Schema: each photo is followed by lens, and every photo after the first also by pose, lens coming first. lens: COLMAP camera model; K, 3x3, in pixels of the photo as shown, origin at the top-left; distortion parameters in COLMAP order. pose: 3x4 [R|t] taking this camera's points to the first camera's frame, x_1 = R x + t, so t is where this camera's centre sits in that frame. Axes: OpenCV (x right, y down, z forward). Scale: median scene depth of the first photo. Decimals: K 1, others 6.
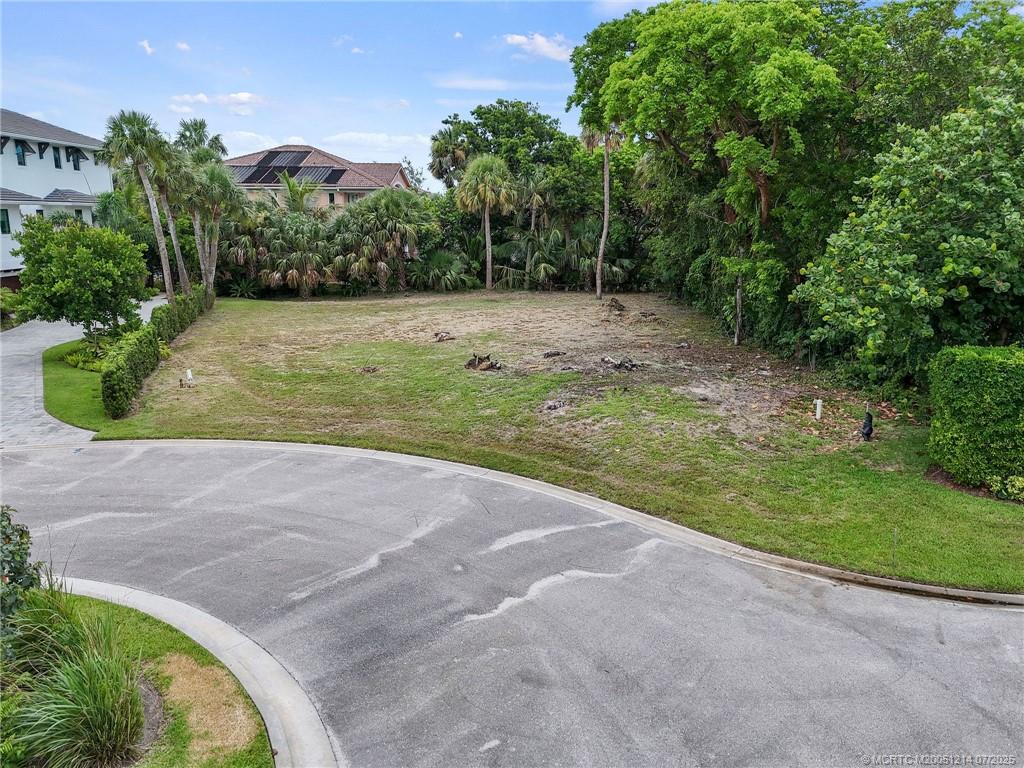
lens RADIAL K [[753.4, 0, 516.0], [0, 753.4, 388.2], [0, 0, 1]] dist [0.044468, -0.012289]
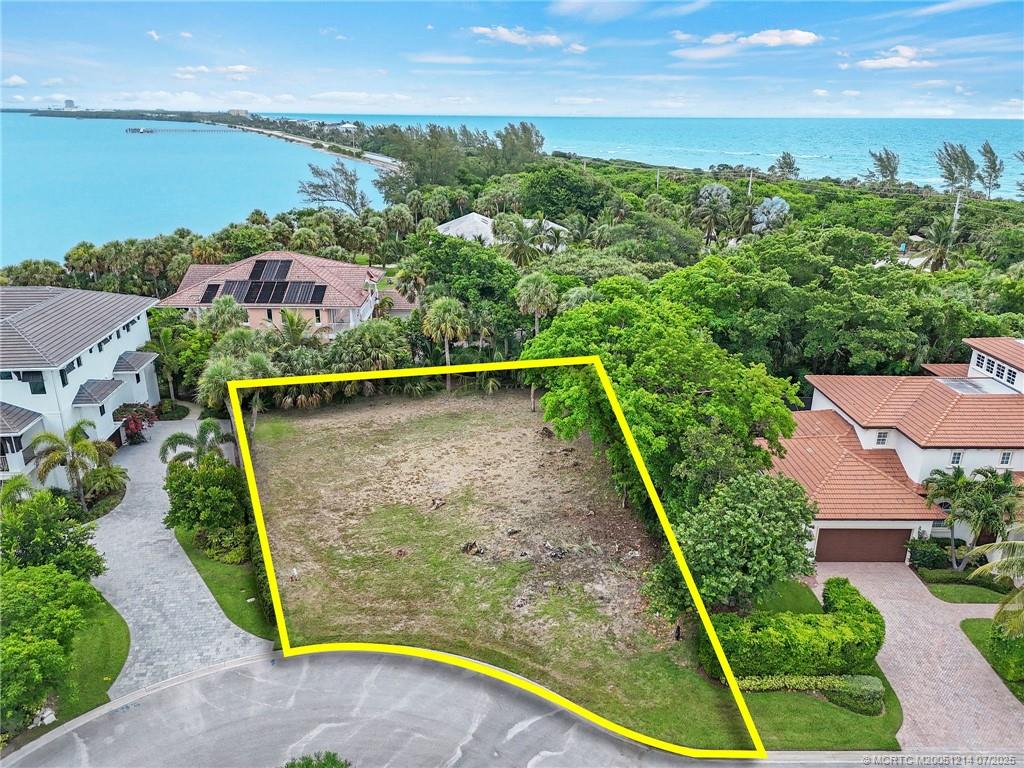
lens RADIAL K [[753.4, 0, 519.8], [0, 753.4, 382.5], [0, 0, 1]] dist [0.044468, -0.012289]
pose [[0.993267, -0.033132, 0.111007, -0.060952], [0.020007, 0.992892, 0.117325, -0.314973], [-0.114105, -0.114314, 0.986870, -0.327442]]
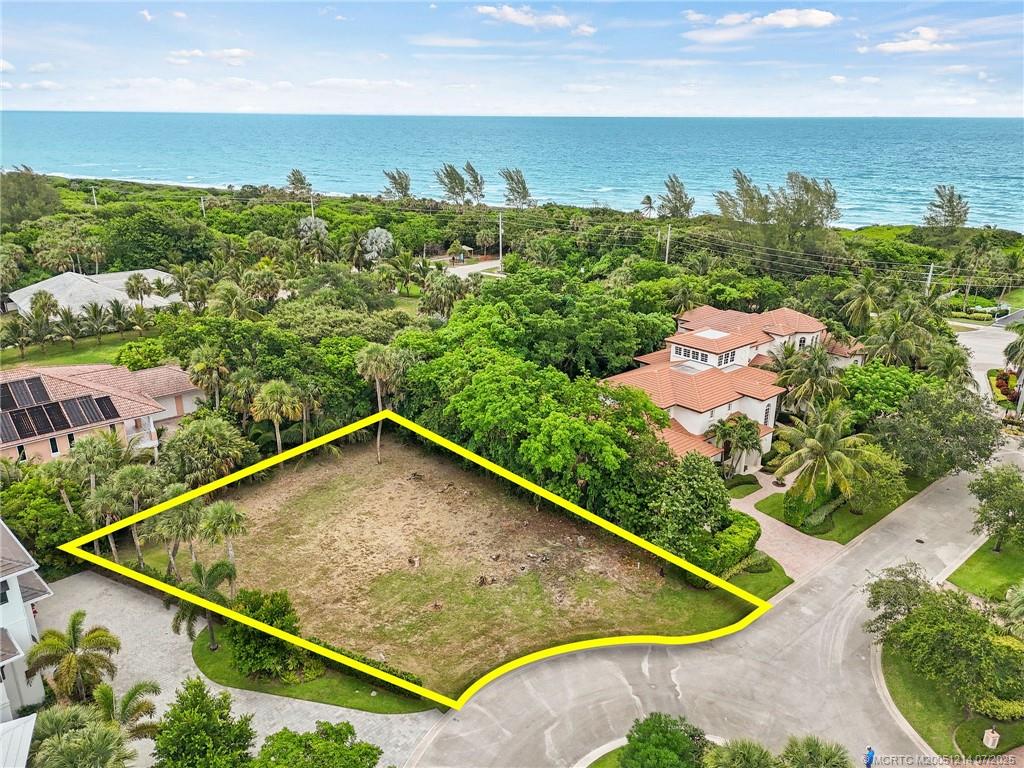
lens RADIAL K [[753.4, 0, 517.0], [0, 753.4, 381.2], [0, 0, 1]] dist [0.044468, -0.012289]
pose [[0.683672, -0.240251, 0.689110, -0.682372], [0.156470, 0.970555, 0.183139, -0.493577], [-0.712818, -0.017382, 0.701133, -0.266168]]
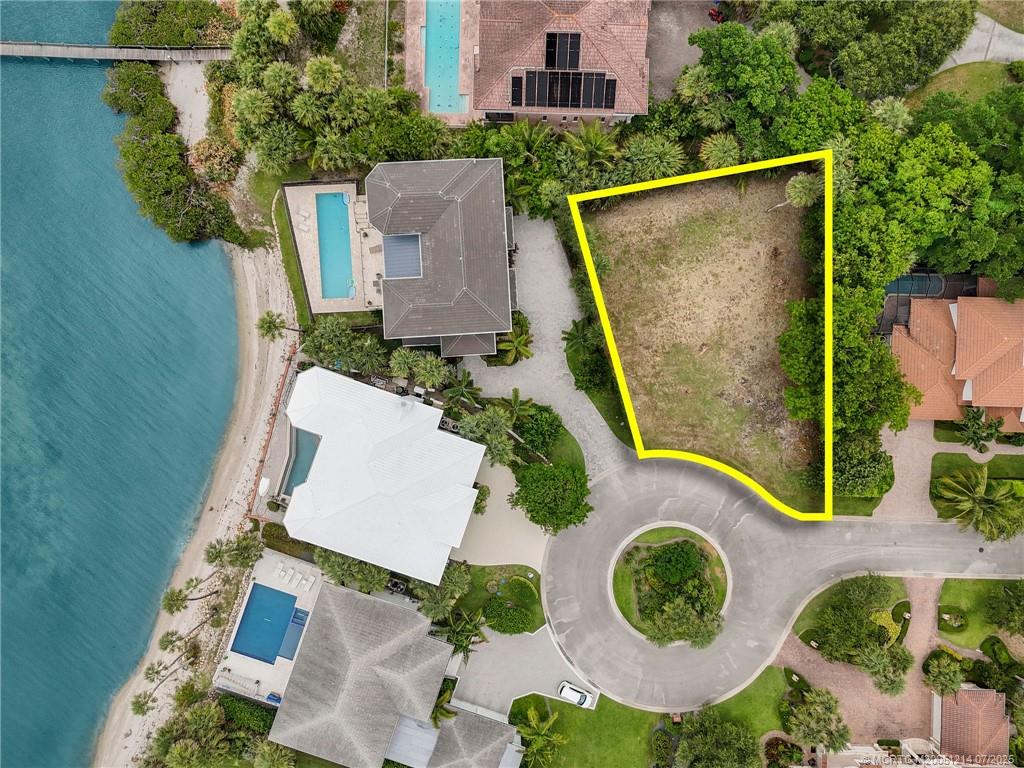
lens RADIAL K [[753.4, 0, 506.6], [0, 753.4, 389.6], [0, 0, 1]] dist [0.044468, -0.012289]
pose [[0.997585, -0.068233, 0.012990, -0.557955], [0.000869, 0.199255, 0.979947, -1.773011], [-0.069453, -0.977569, 0.198833, 0.226094]]
